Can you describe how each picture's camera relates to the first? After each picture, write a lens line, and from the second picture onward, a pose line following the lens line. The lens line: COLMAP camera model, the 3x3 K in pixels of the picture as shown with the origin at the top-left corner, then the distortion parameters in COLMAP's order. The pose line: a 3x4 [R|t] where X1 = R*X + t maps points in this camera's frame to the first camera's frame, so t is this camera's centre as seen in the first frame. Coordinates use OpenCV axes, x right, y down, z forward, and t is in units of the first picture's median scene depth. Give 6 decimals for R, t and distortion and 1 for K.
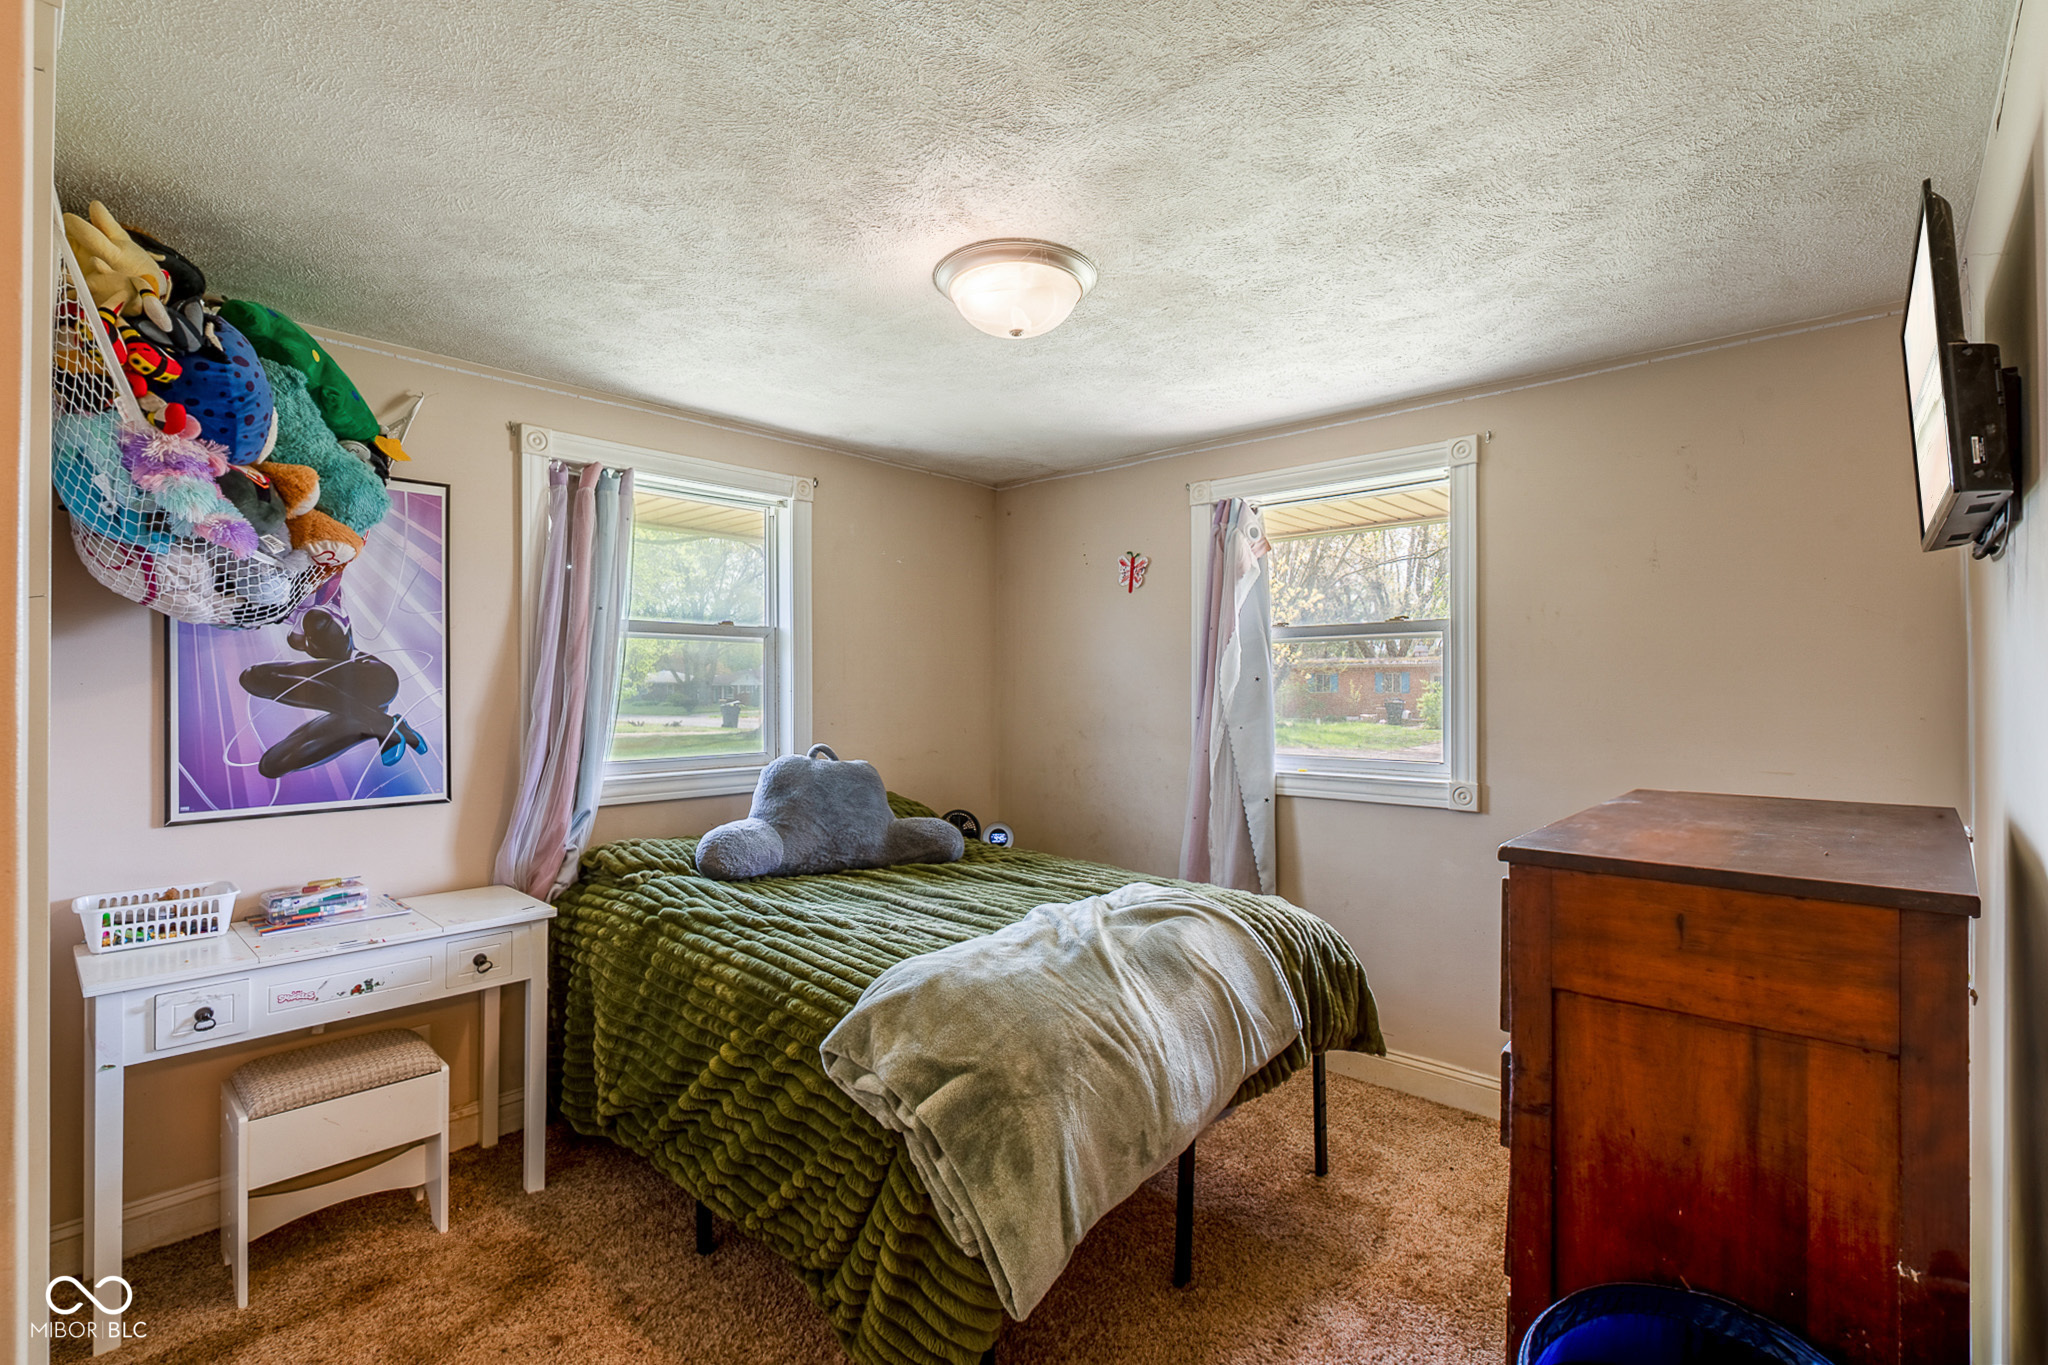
lens RADIAL K [[940.5, 0, 1027.4], [0, 940.5, 679.1], [0, 0, 1]] dist [0.004565, -0.000572]
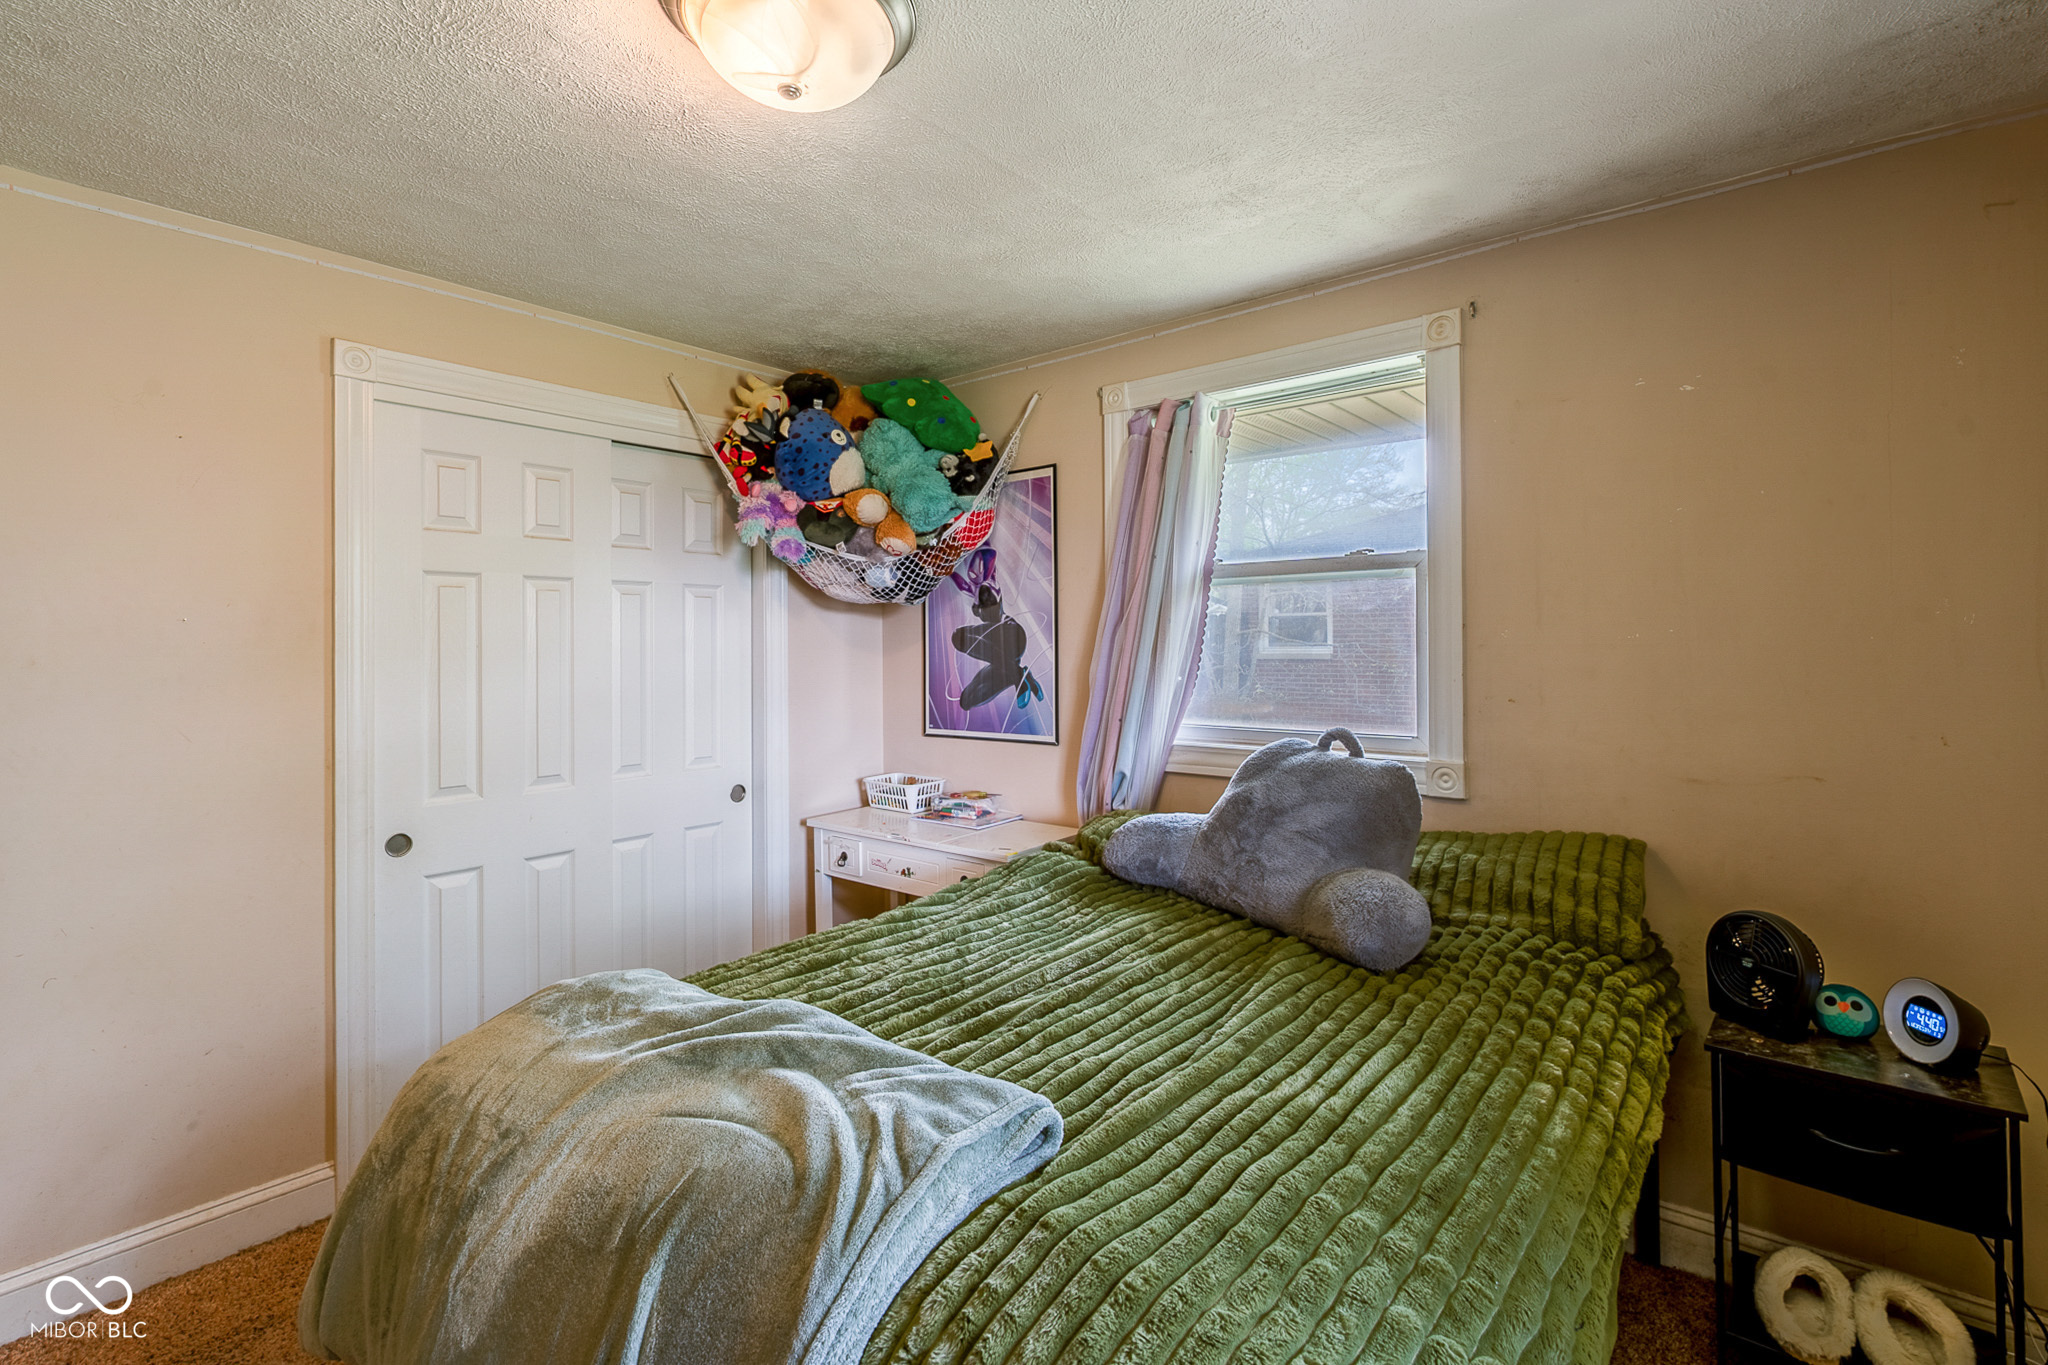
lens RADIAL K [[940.5, 0, 1038.9], [0, 940.5, 635.6], [0, 0, 1]] dist [0.004565, -0.000572]
pose [[0.057791, -0.013179, -0.998242, 0.531507], [0.011216, 0.999858, -0.012551, 0.013893], [0.998266, -0.010470, 0.057931, 0.958516]]
